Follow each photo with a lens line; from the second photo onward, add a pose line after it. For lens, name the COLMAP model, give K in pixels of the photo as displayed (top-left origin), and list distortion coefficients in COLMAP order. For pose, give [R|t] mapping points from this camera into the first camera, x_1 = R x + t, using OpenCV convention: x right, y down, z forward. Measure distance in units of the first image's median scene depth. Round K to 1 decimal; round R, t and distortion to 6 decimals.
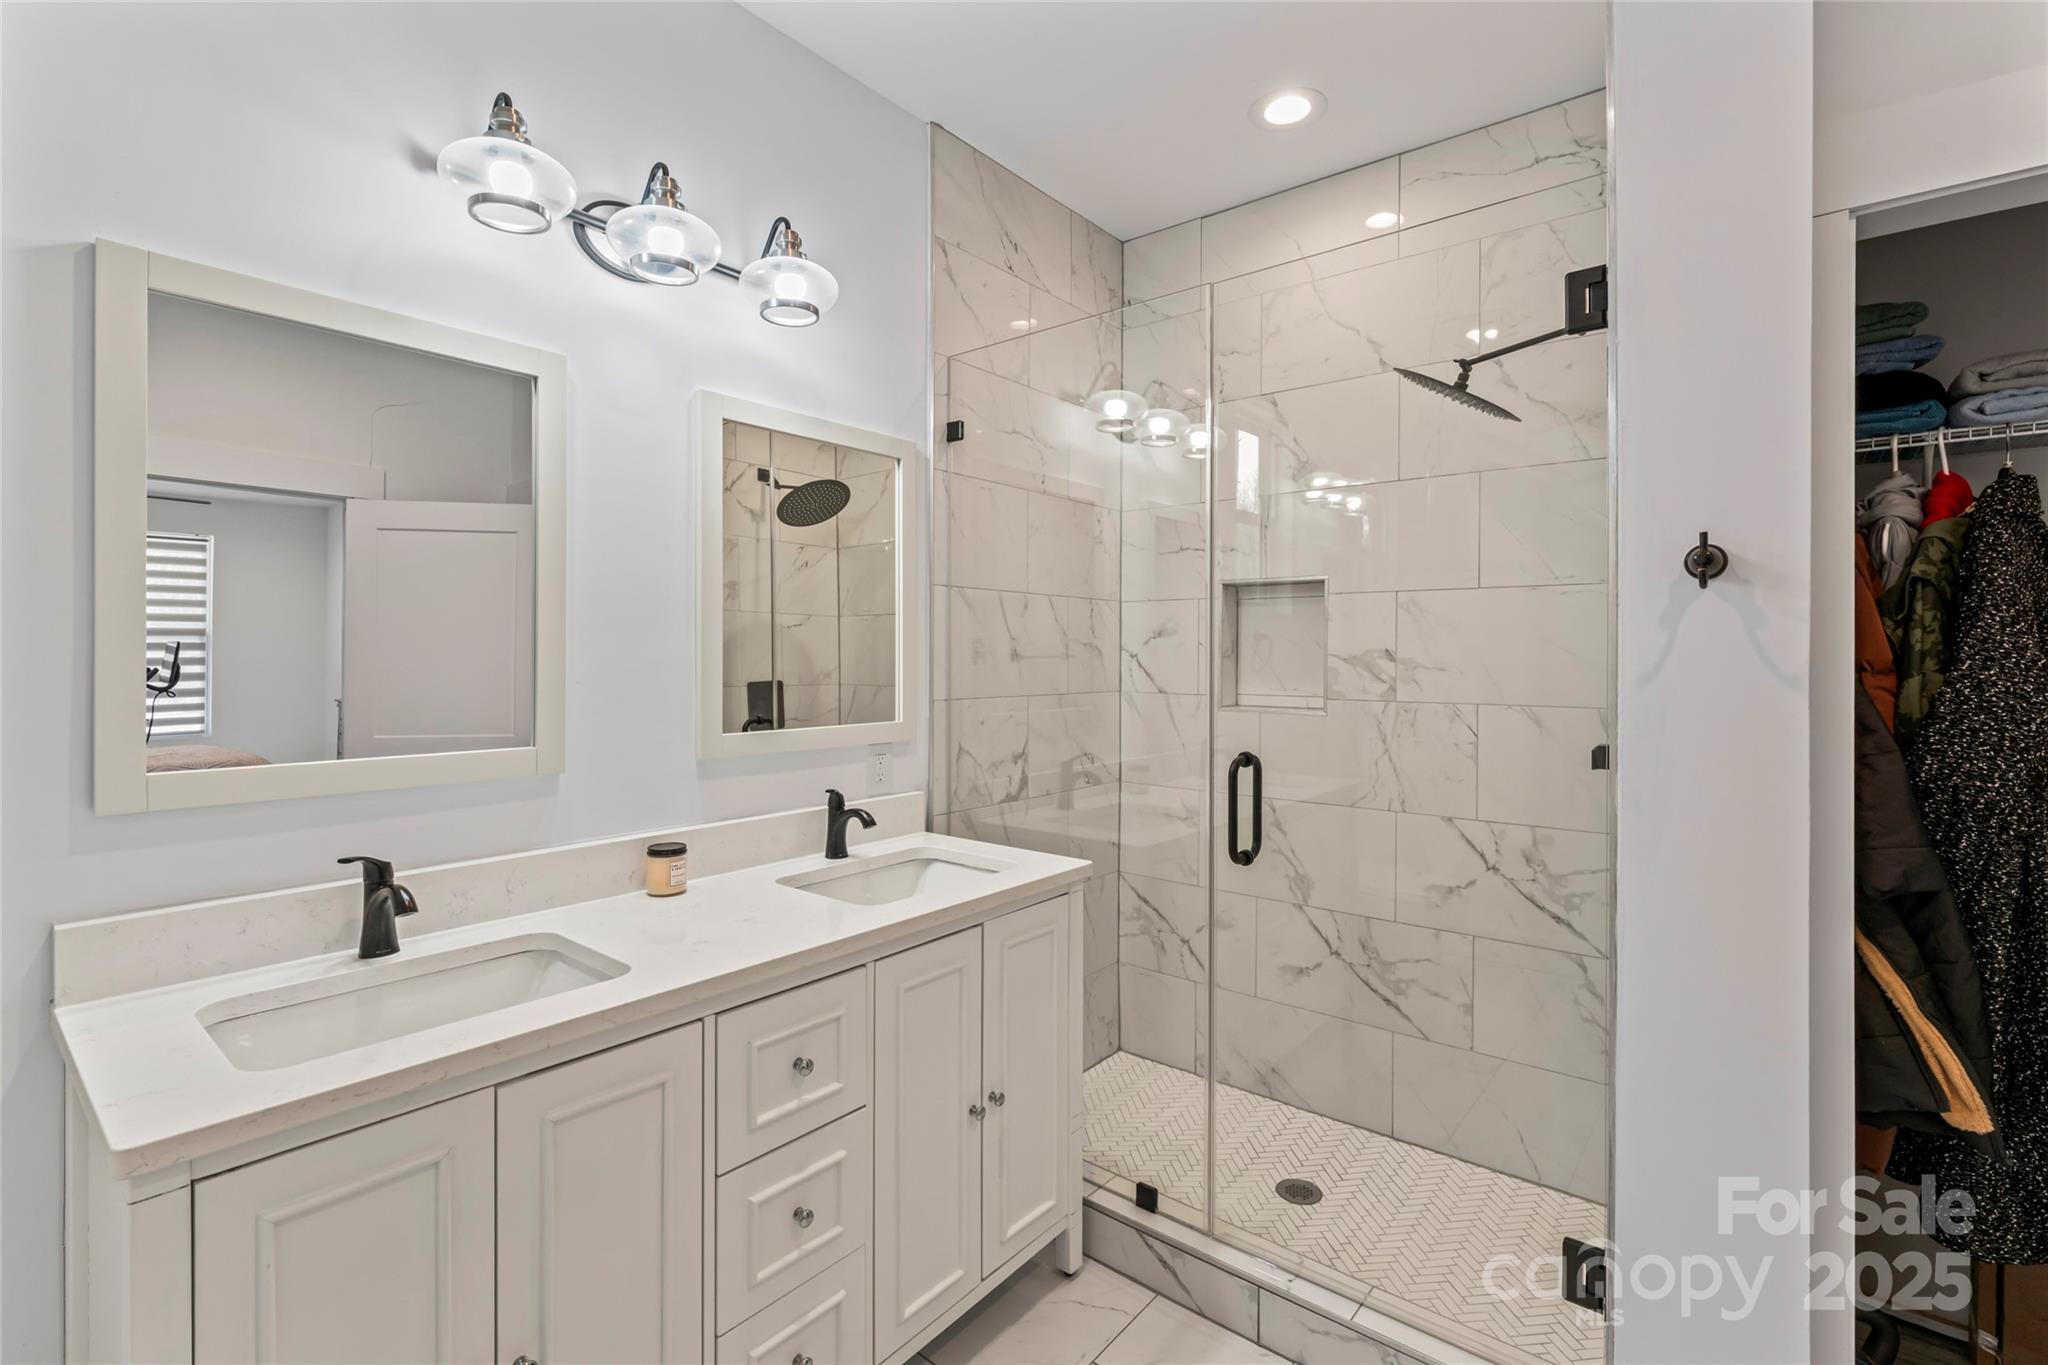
lens RADIAL K [[922.4, 0, 1023.7], [0, 922.4, 662.5], [0, 0, 1]] dist [-0.002350, 0.000334]
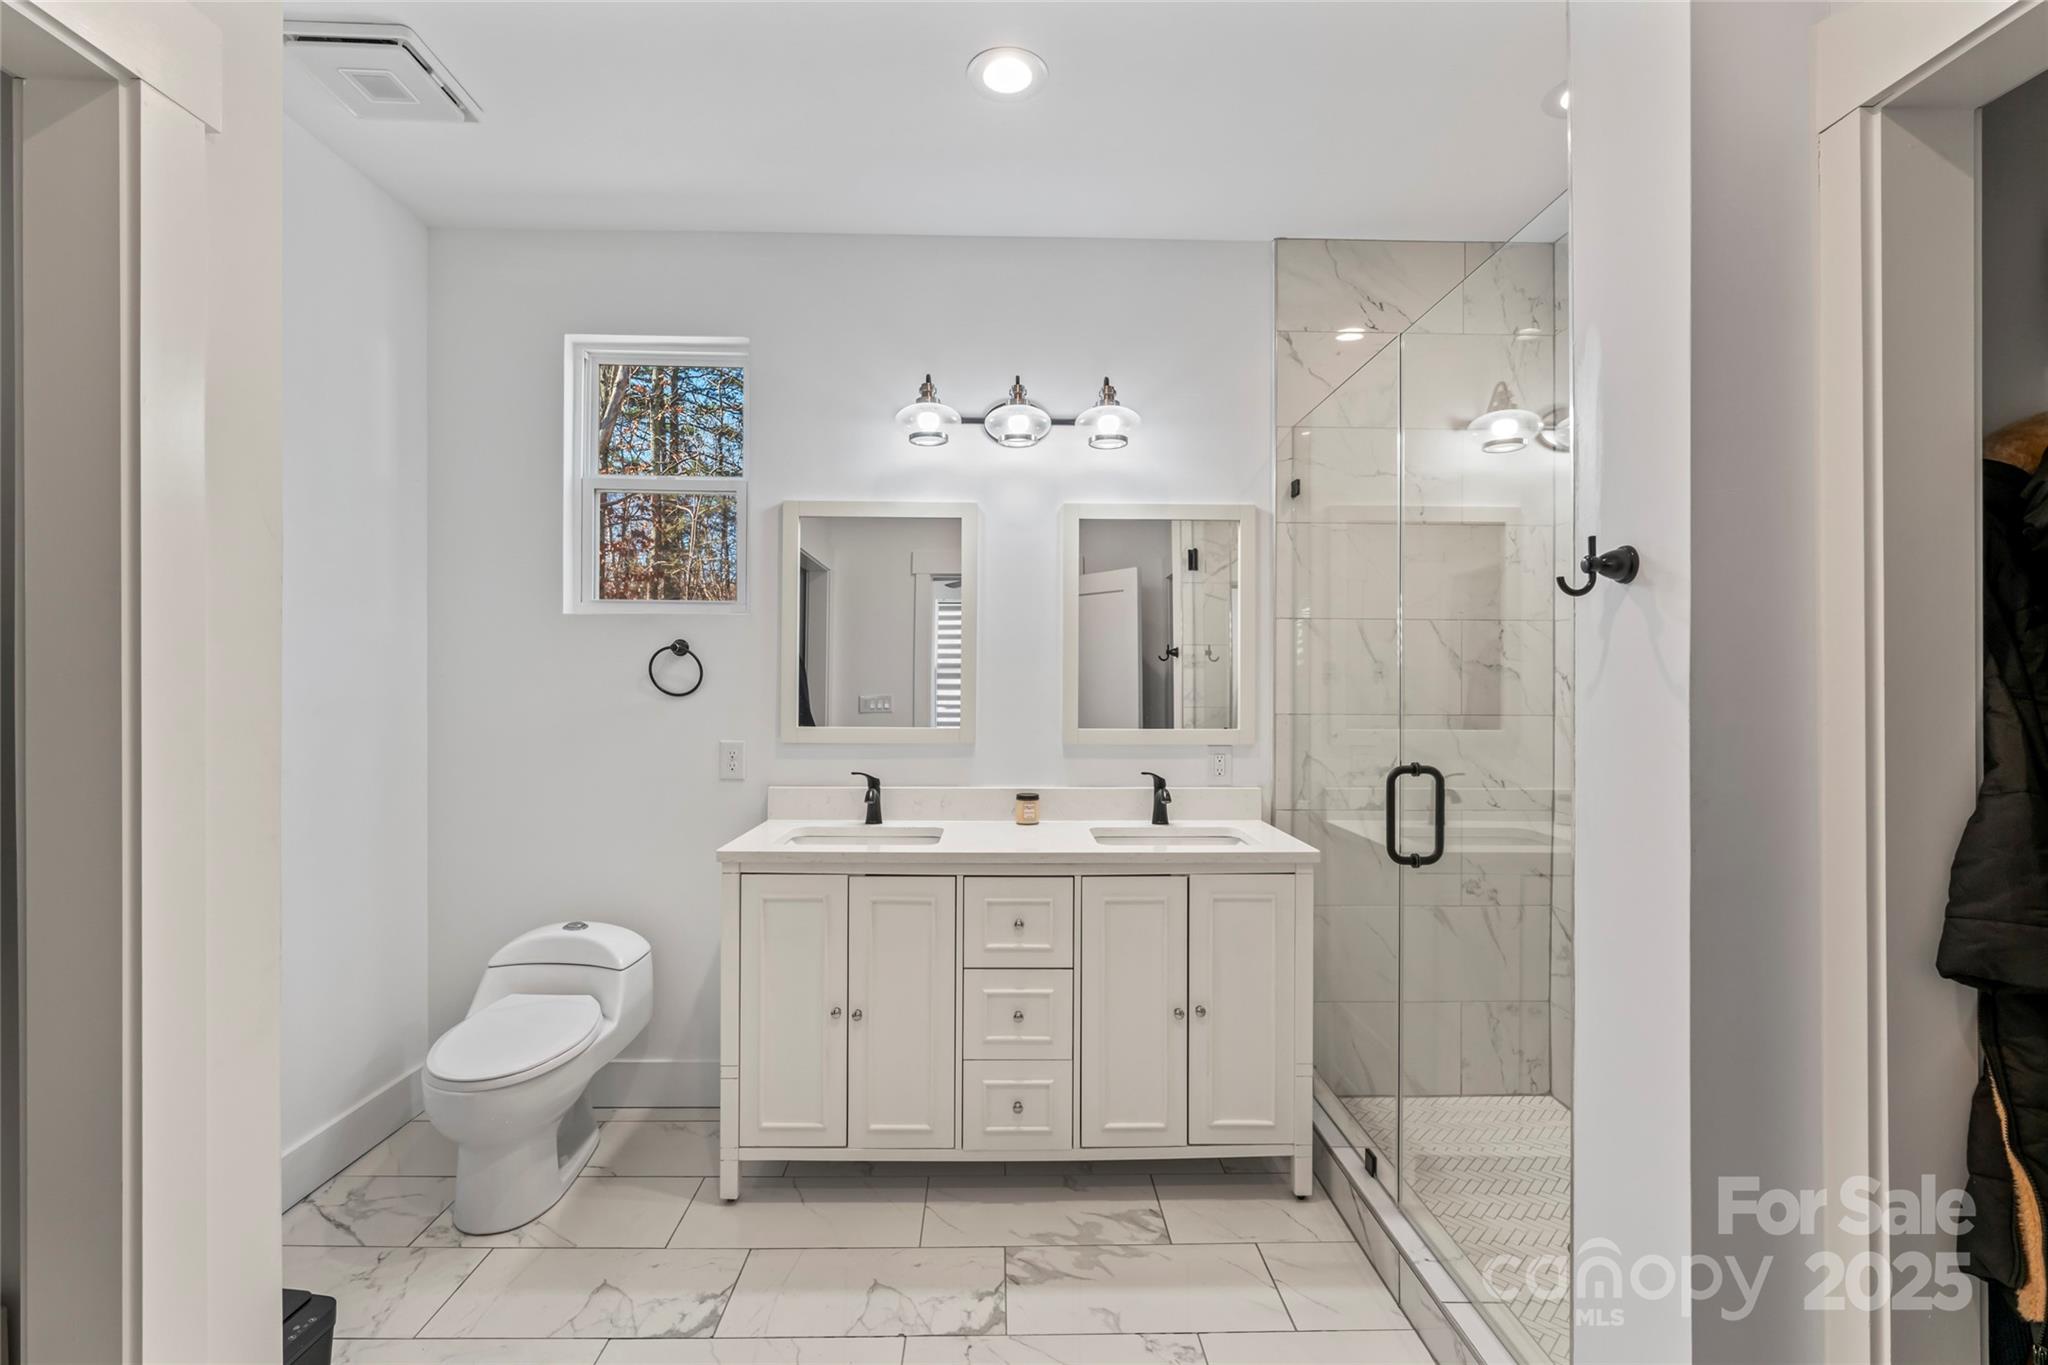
lens RADIAL K [[922.4, 0, 1016.2], [0, 922.4, 684.1], [0, 0, 1]] dist [-0.002350, 0.000334]
pose [[0.652941, 0.000125, -0.757409, 0.590909], [-0.008945, 0.999932, -0.007547, 0.014217], [0.757356, 0.011703, 0.652897, -0.046579]]
